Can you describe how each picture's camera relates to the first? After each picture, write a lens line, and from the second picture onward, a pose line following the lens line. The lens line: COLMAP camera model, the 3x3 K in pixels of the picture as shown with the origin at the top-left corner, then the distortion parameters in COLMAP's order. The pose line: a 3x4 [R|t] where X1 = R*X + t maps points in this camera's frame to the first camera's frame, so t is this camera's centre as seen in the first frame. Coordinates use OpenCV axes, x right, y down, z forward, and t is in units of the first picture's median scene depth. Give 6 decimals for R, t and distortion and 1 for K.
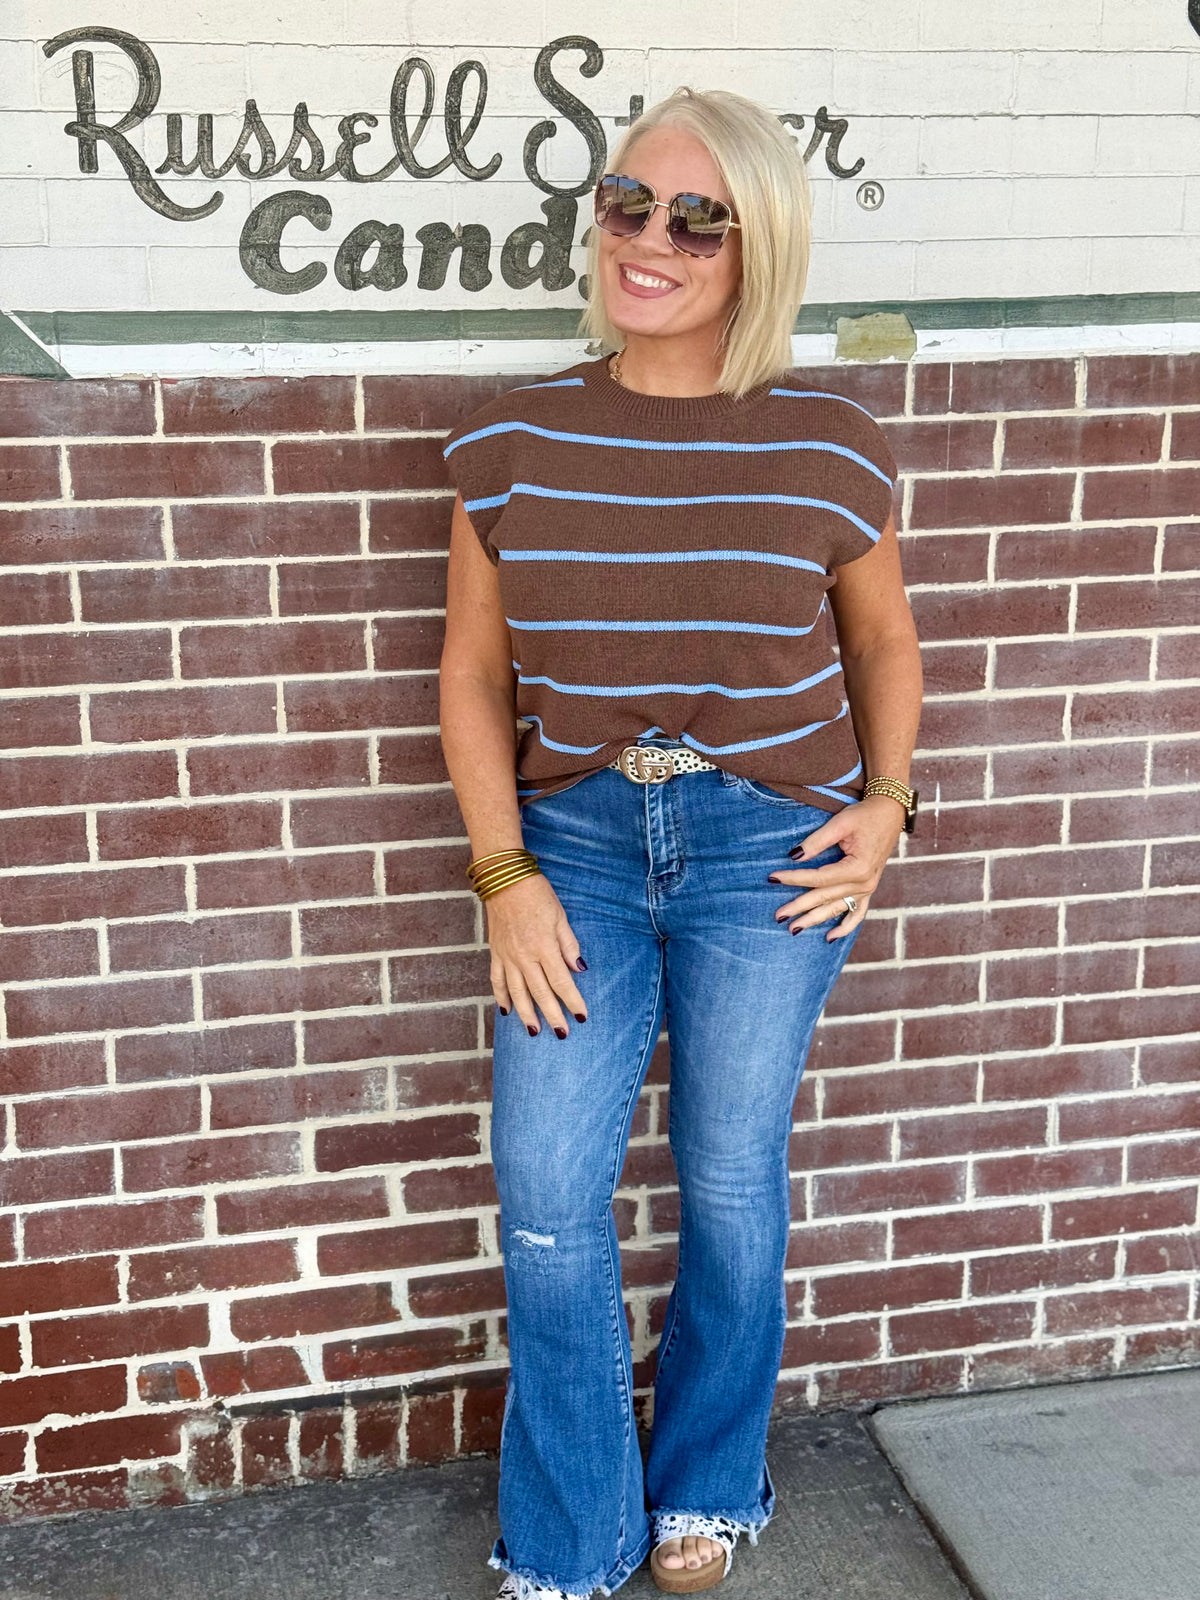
lens RADIAL K [[2253.8, 0, 601.3], [0, 2253.8, 793.0], [0, 0, 1]] dist [0.126902, 0.000000]
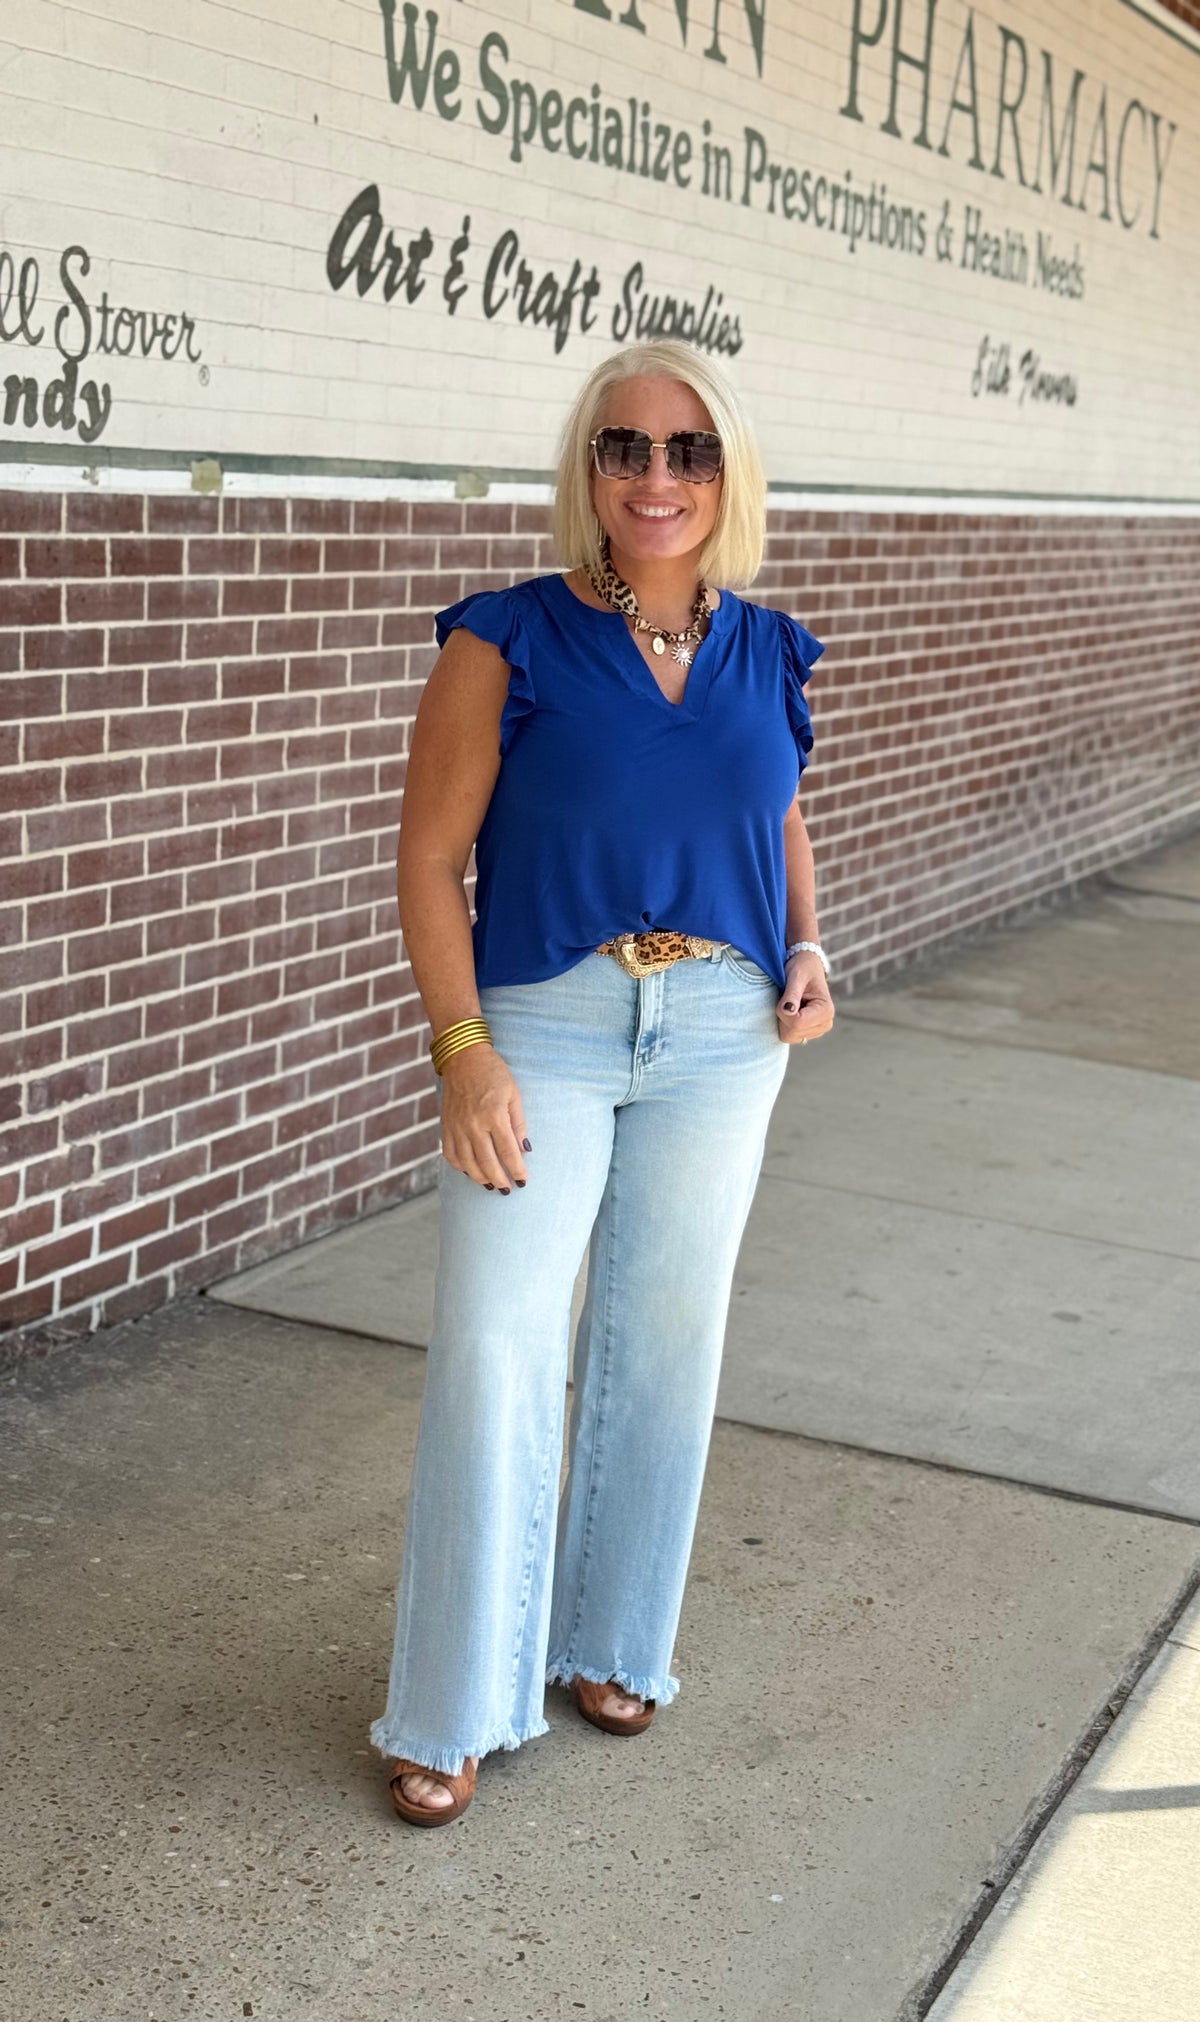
lens RADIAL K [[2838.1, 0, 746.4], [0, 2838.1, 994.5], [0, 0, 1]] dist [0.101863, 0.000000]
pose [[0.575806, -0.108910, 0.810300, -1.130369], [0.137309, 0.989893, 0.035476, 0.095232], [-0.805974, 0.090834, 0.584941, -0.256846]]
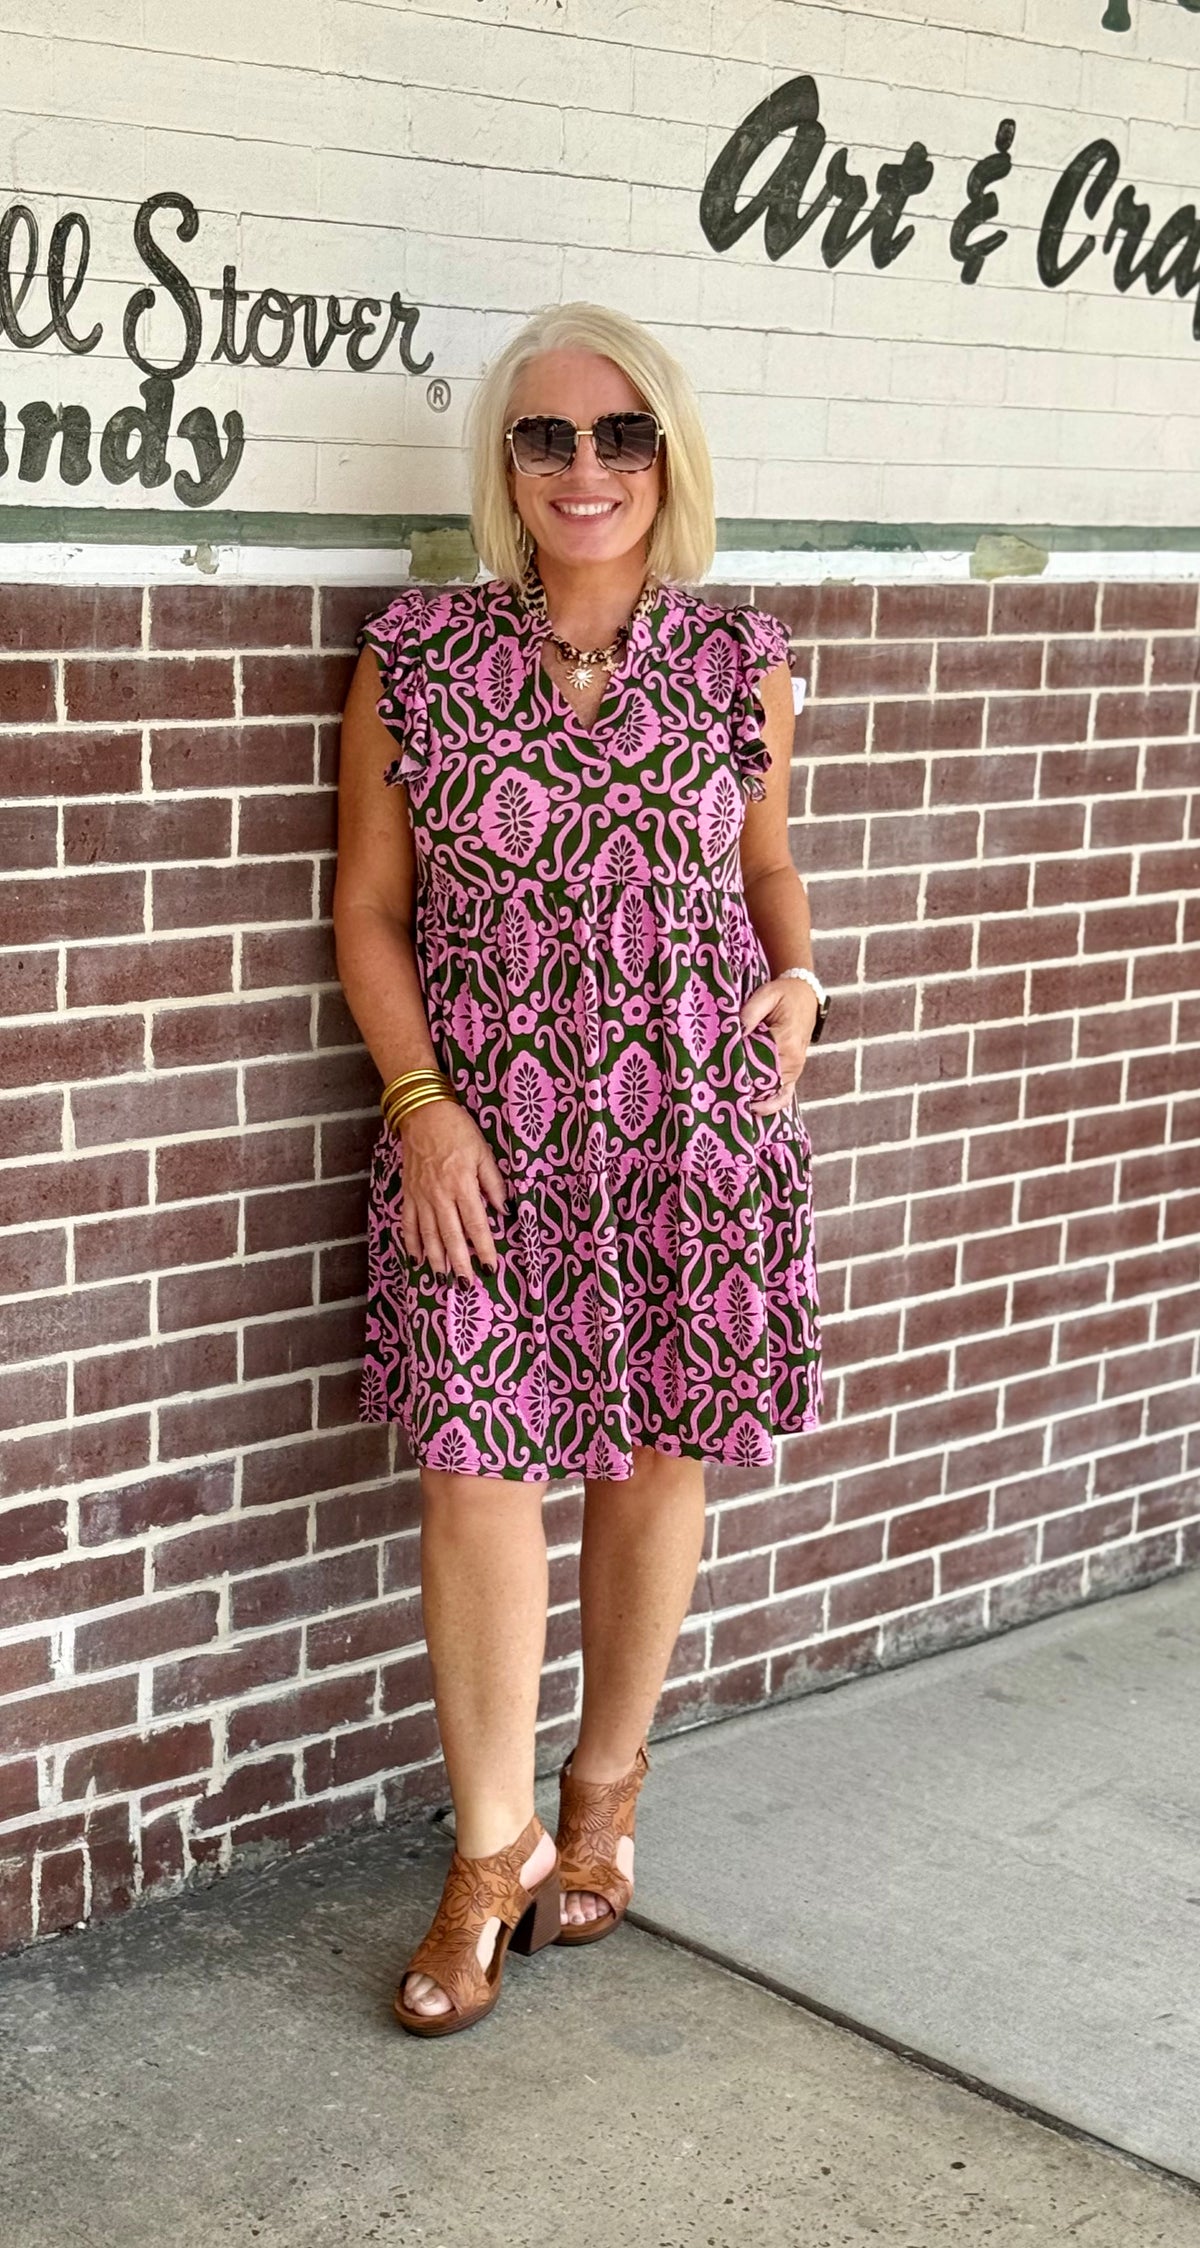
lens RADIAL K [[3592.7, 0, 577.3], [0, 3592.7, 1259.8], [0, 0, 1]] dist [0.127740, 0.000000]
pose [[0.848505, -0.080125, 0.523087, -0.585801], [0.092636, 0.995697, 0.002252, 0.072681], [-0.521017, 0.046546, 0.852276, -0.207347]]
